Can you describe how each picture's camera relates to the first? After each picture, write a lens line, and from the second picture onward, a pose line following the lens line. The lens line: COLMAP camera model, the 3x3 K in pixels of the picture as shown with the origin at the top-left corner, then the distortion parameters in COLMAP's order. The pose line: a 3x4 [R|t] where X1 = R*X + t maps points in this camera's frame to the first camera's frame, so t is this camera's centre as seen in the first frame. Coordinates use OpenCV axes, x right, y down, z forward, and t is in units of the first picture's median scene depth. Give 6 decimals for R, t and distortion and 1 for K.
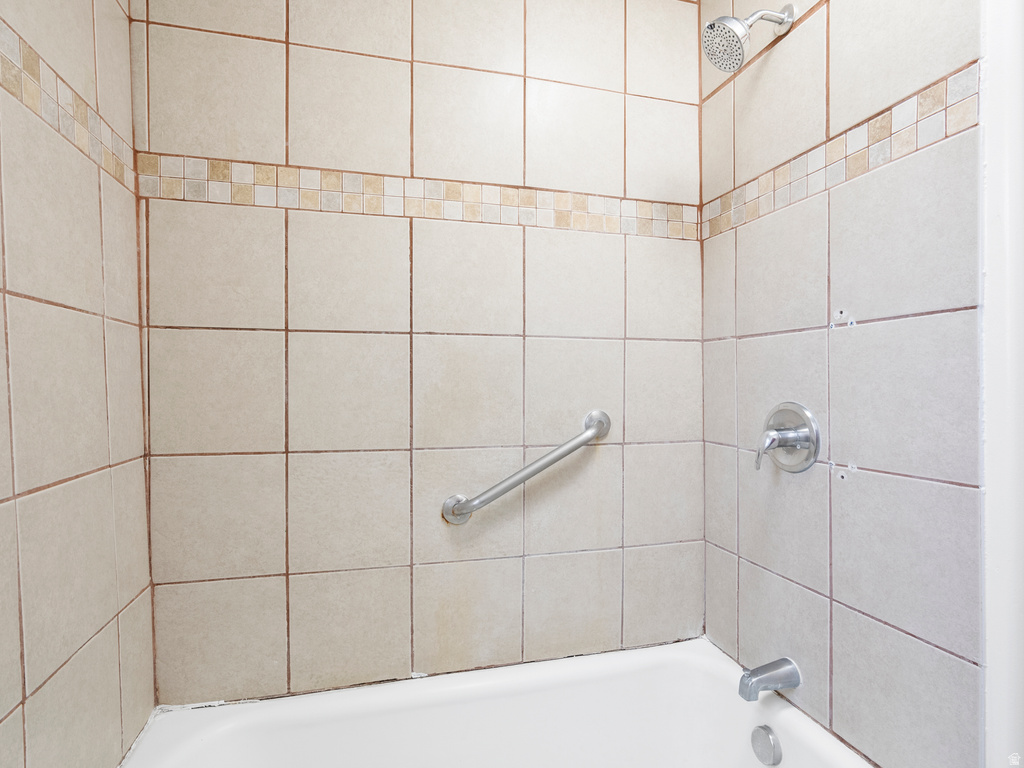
lens RADIAL K [[524.7, 0, 514.6], [0, 524.7, 382.2], [0, 0, 1]] dist [-0.002255, 0.000756]
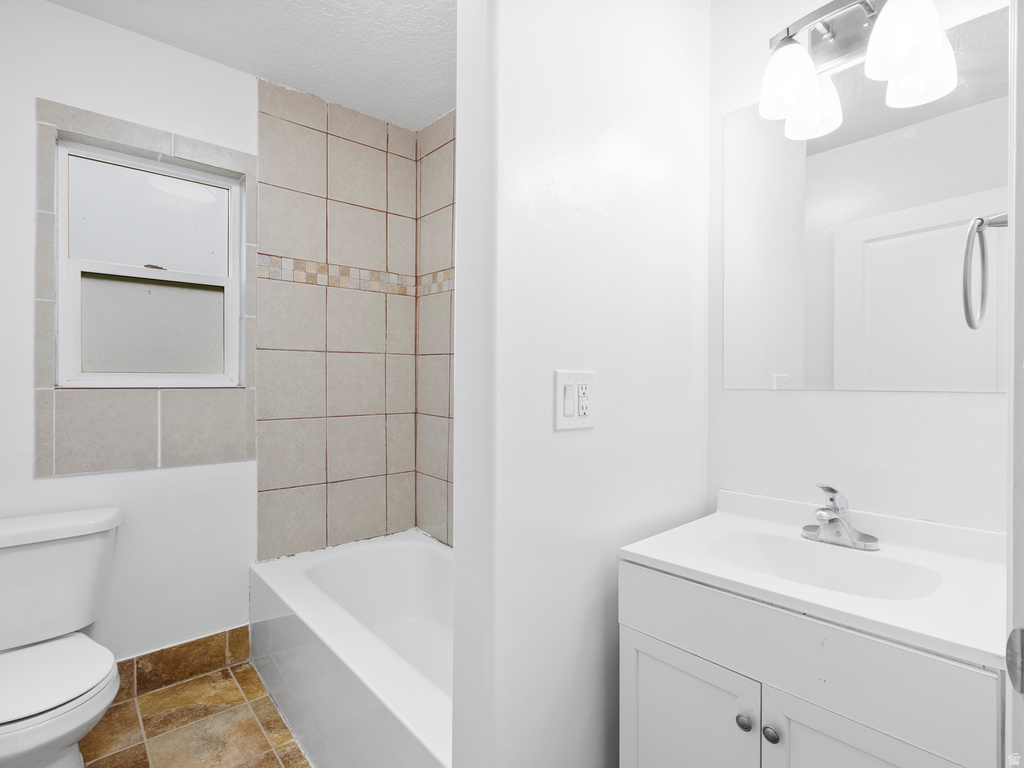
lens RADIAL K [[524.7, 0, 514.6], [0, 524.7, 382.2], [0, 0, 1]] dist [-0.002255, 0.000756]
pose [[0.450270, 0.001806, -0.892890, 1.480663], [-0.008348, 0.999963, -0.002188, 0.008720], [0.892853, 0.008439, 0.450269, 0.369372]]
